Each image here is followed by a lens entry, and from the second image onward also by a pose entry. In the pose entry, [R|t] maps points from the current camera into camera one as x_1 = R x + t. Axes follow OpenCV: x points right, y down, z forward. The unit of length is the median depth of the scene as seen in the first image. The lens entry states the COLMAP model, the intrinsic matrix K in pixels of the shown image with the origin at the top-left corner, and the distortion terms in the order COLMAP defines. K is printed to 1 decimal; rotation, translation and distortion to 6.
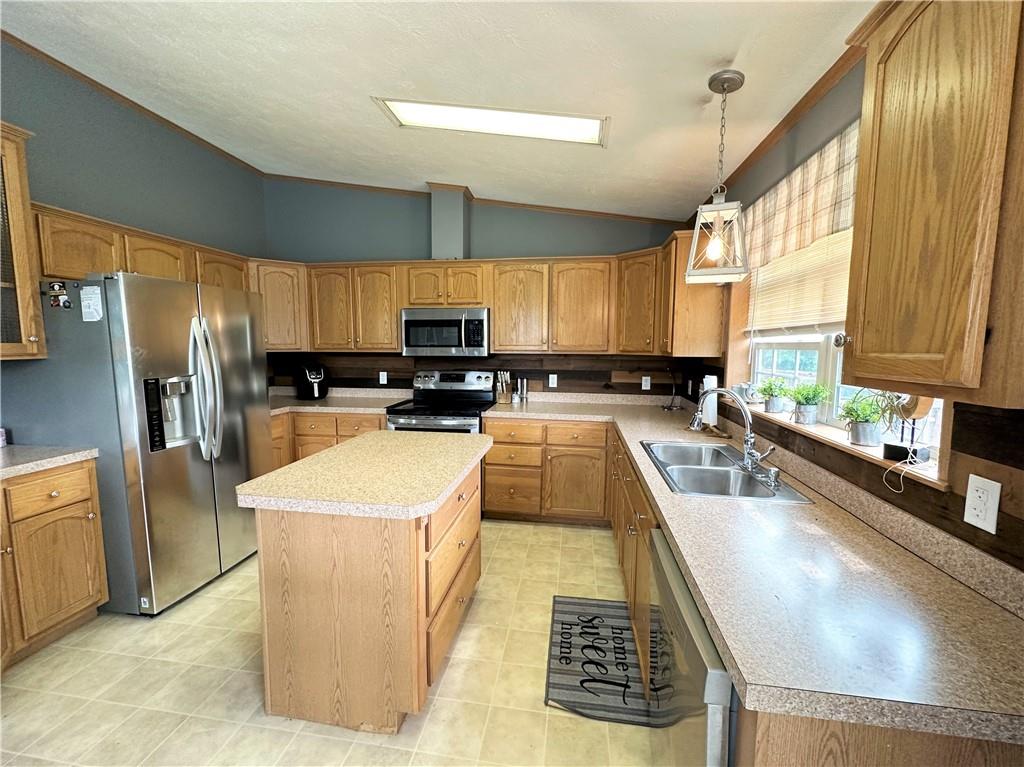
lens RADIAL K [[414.0, 0, 513.2], [0, 414.0, 385.2], [0, 0, 1]] dist [-0.000982, 0.000202]
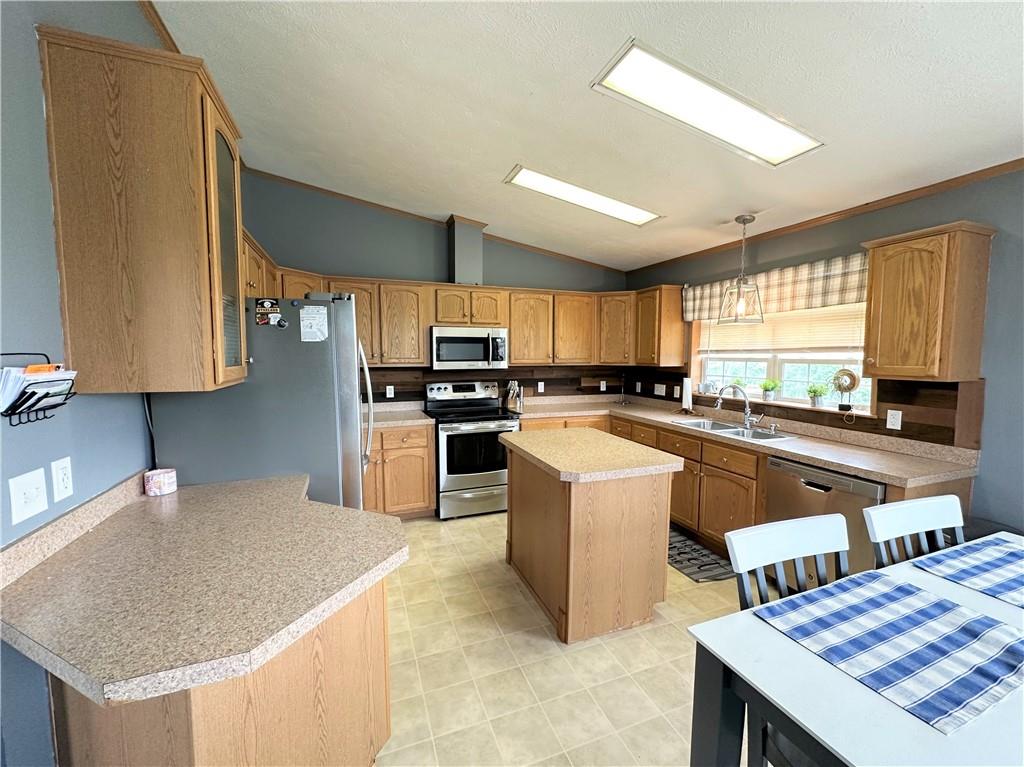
lens RADIAL K [[414.0, 0, 513.2], [0, 414.0, 385.2], [0, 0, 1]] dist [-0.000982, 0.000202]
pose [[0.869927, -0.039965, 0.491559, -0.973364], [0.049987, 0.998723, -0.007265, -0.019505], [-0.490641, 0.030892, 0.870814, -0.062147]]
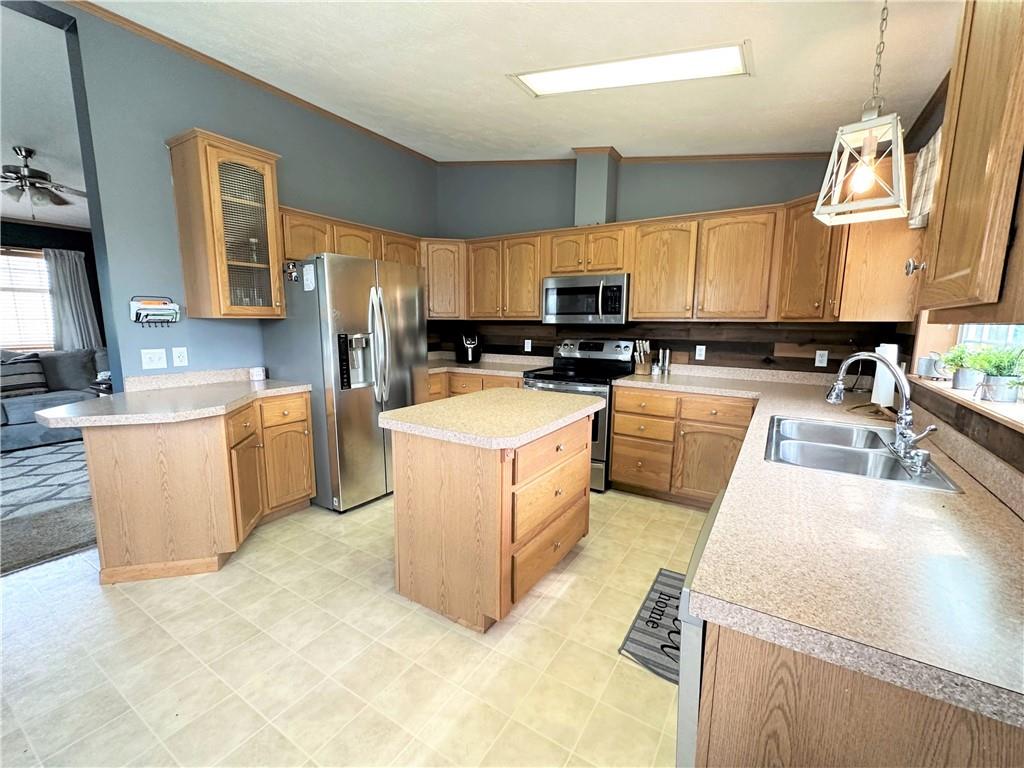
lens RADIAL K [[433.7, 0, 514.7], [0, 433.7, 385.6], [0, 0, 1]] dist [-0.001933, 0.000239]
pose [[0.918546, 0.060696, -0.390626, 0.162429], [-0.043235, 0.997640, 0.053348, 0.047099], [0.392942, -0.032114, 0.919002, -0.051545]]
